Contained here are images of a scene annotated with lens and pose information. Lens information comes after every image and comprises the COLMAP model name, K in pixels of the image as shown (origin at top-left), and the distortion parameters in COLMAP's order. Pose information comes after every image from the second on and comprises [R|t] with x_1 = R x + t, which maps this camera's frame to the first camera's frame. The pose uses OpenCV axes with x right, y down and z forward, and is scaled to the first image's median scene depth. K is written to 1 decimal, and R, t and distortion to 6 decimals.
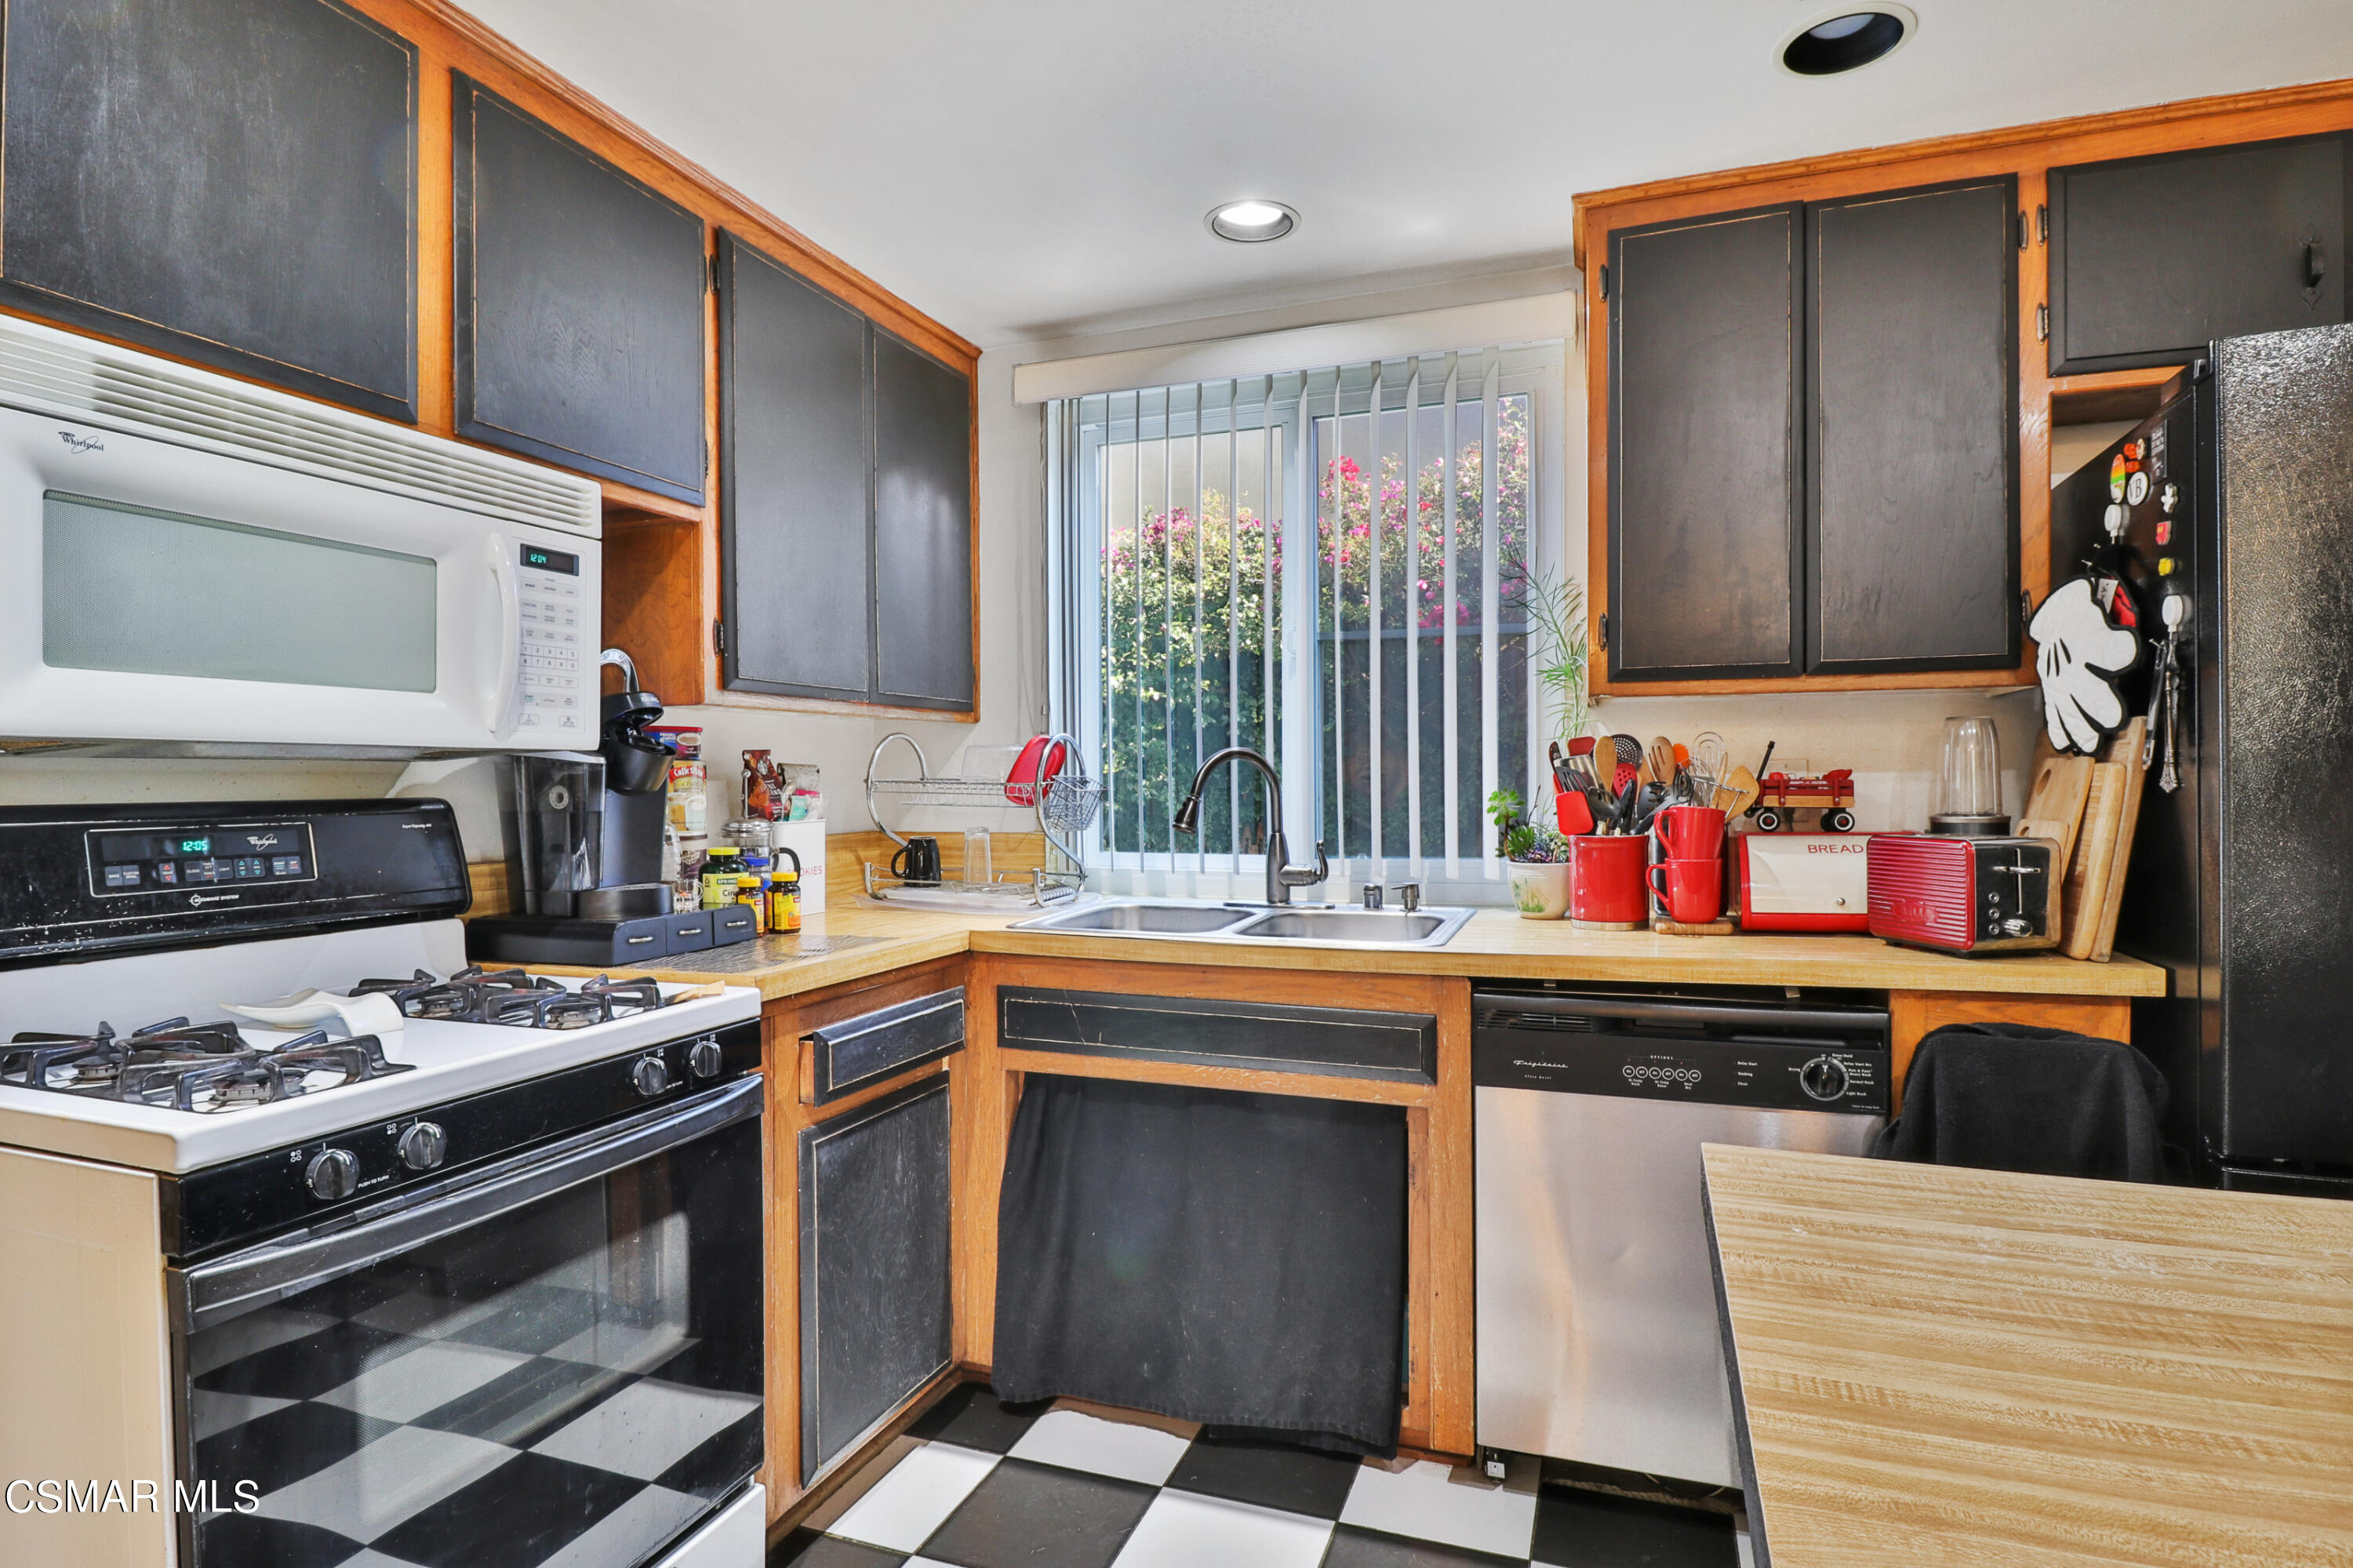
lens RADIAL K [[1238.5, 0, 1173.4], [0, 1238.5, 794.3], [0, 0, 1]] dist [0.000169, -0.014171]
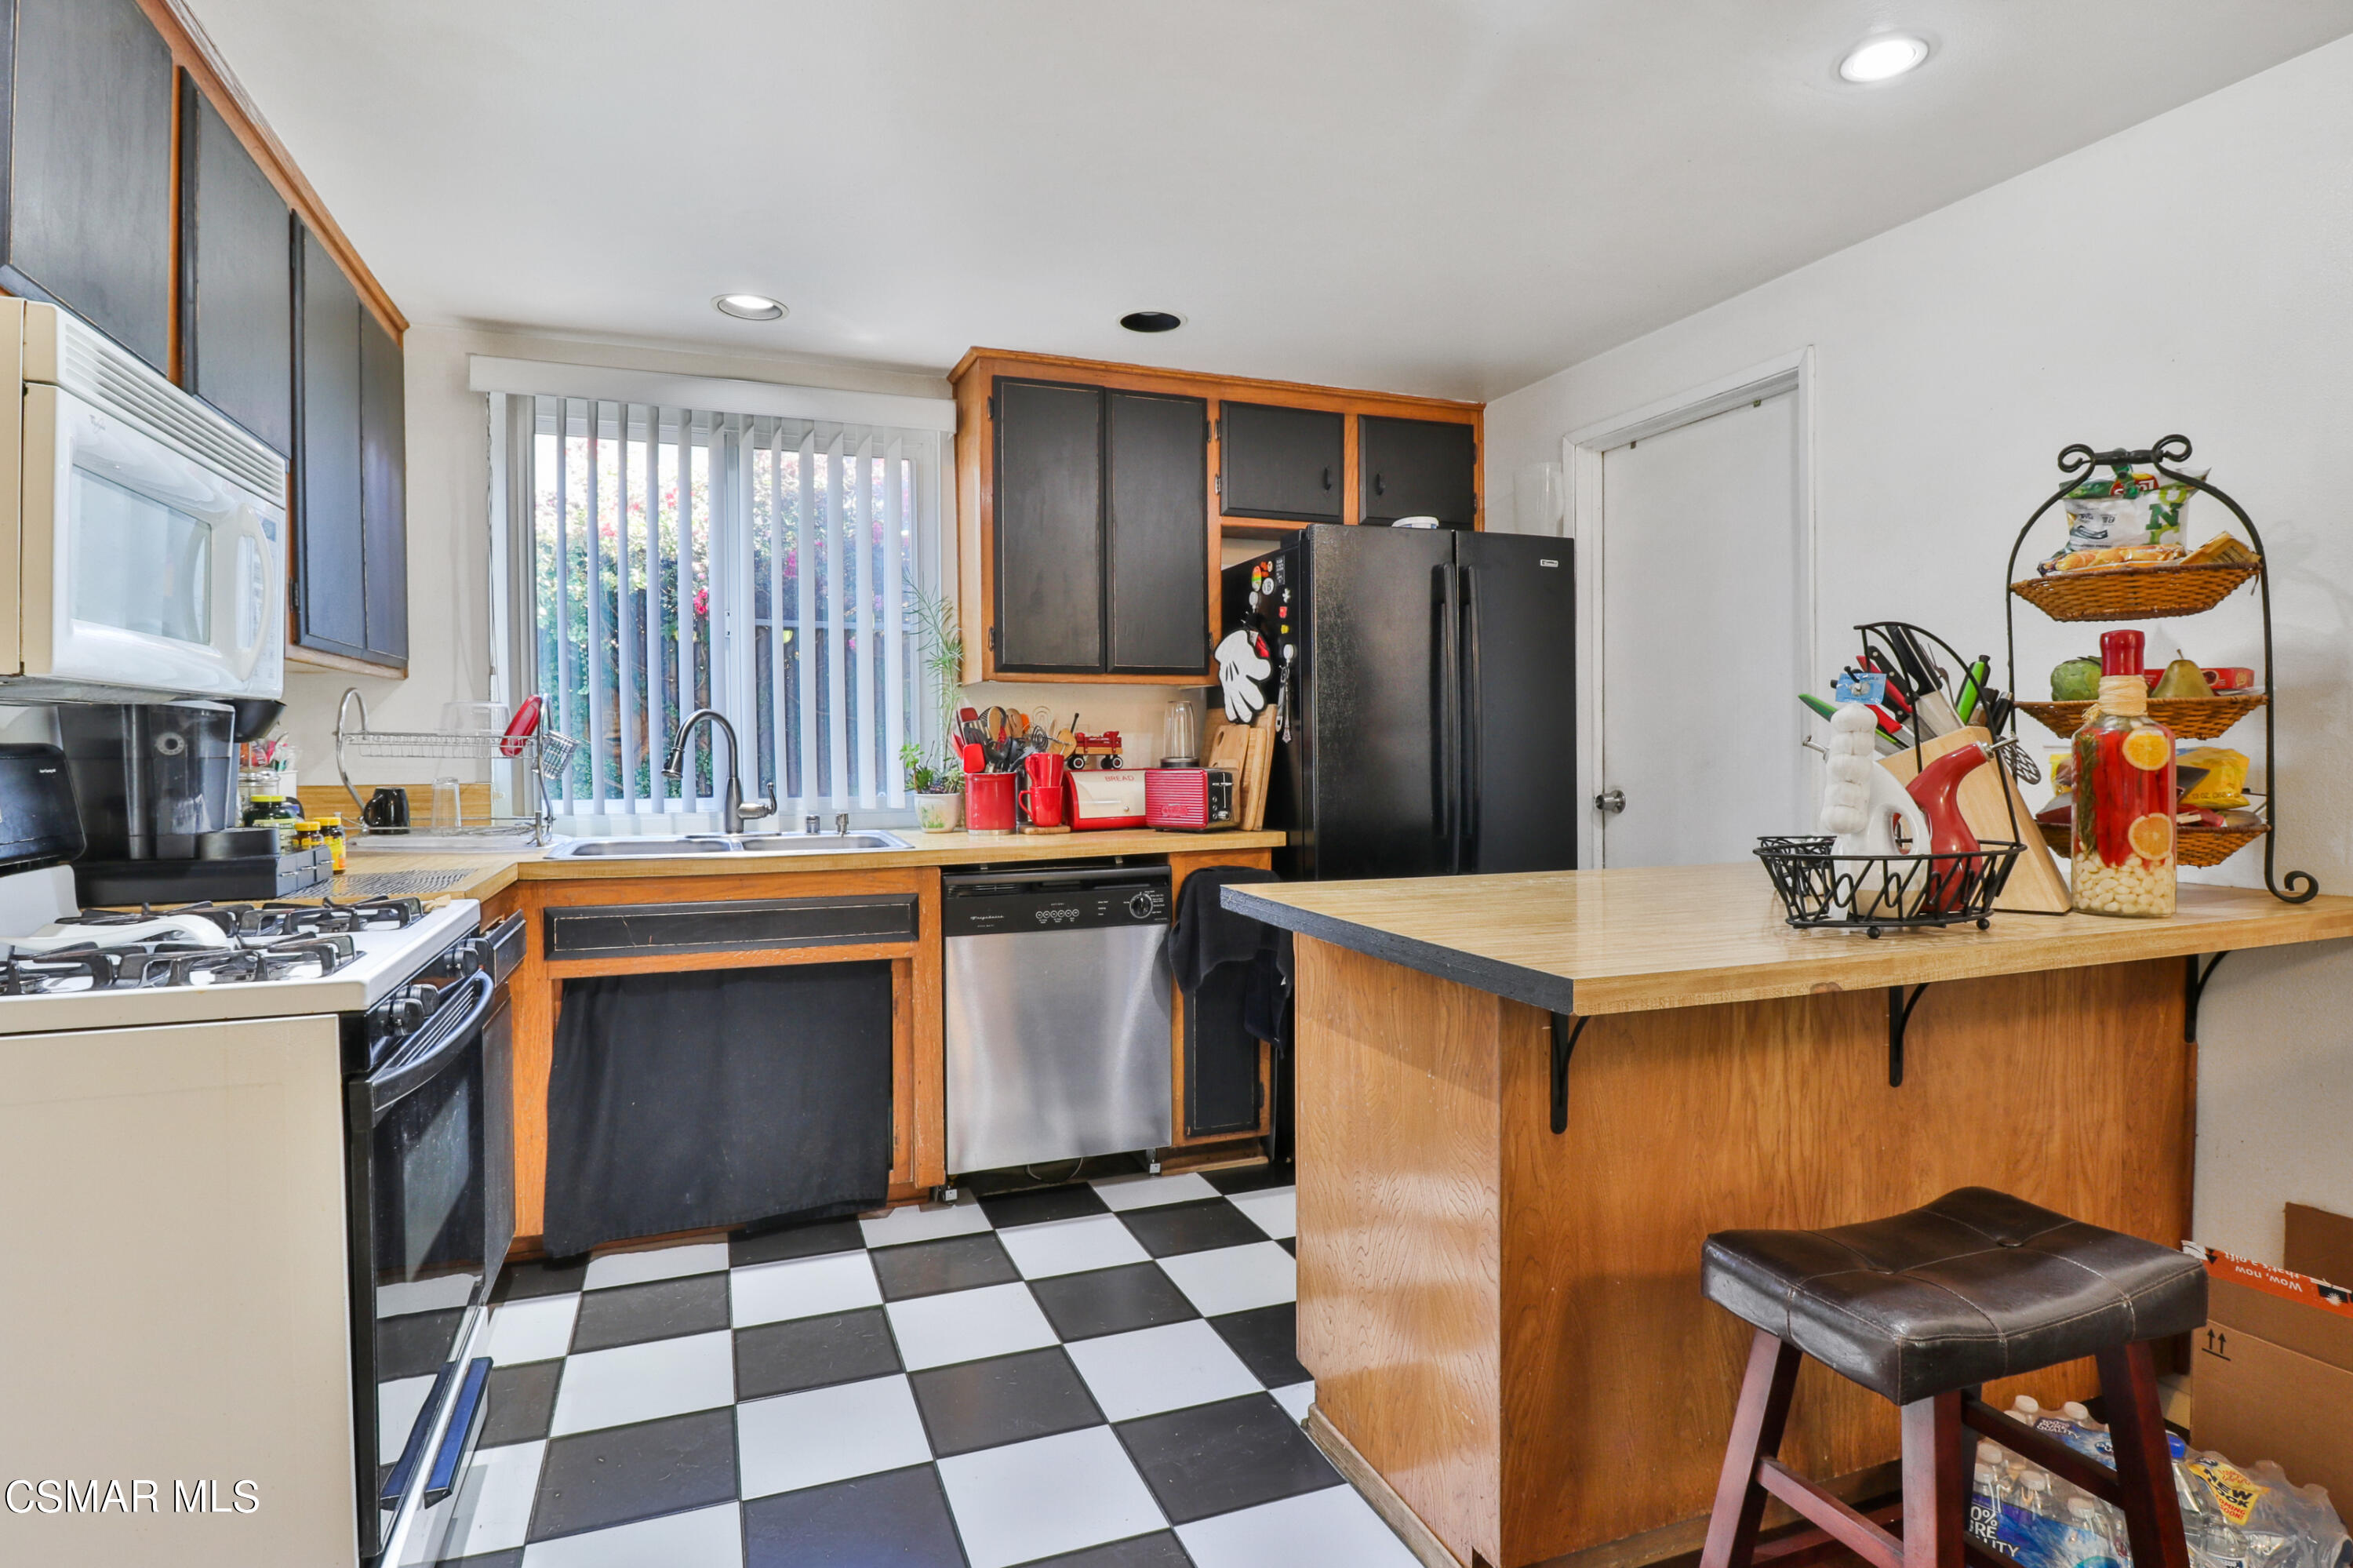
lens RADIAL K [[1216.1, 0, 1187.1], [0, 1216.1, 755.9], [0, 0, 1]] dist [0.001010, -0.012972]
pose [[0.746579, -0.003354, 0.665288, -0.500343], [0.006231, 0.999979, -0.001951, 0.018121], [-0.665268, 0.005602, 0.746584, -0.291982]]
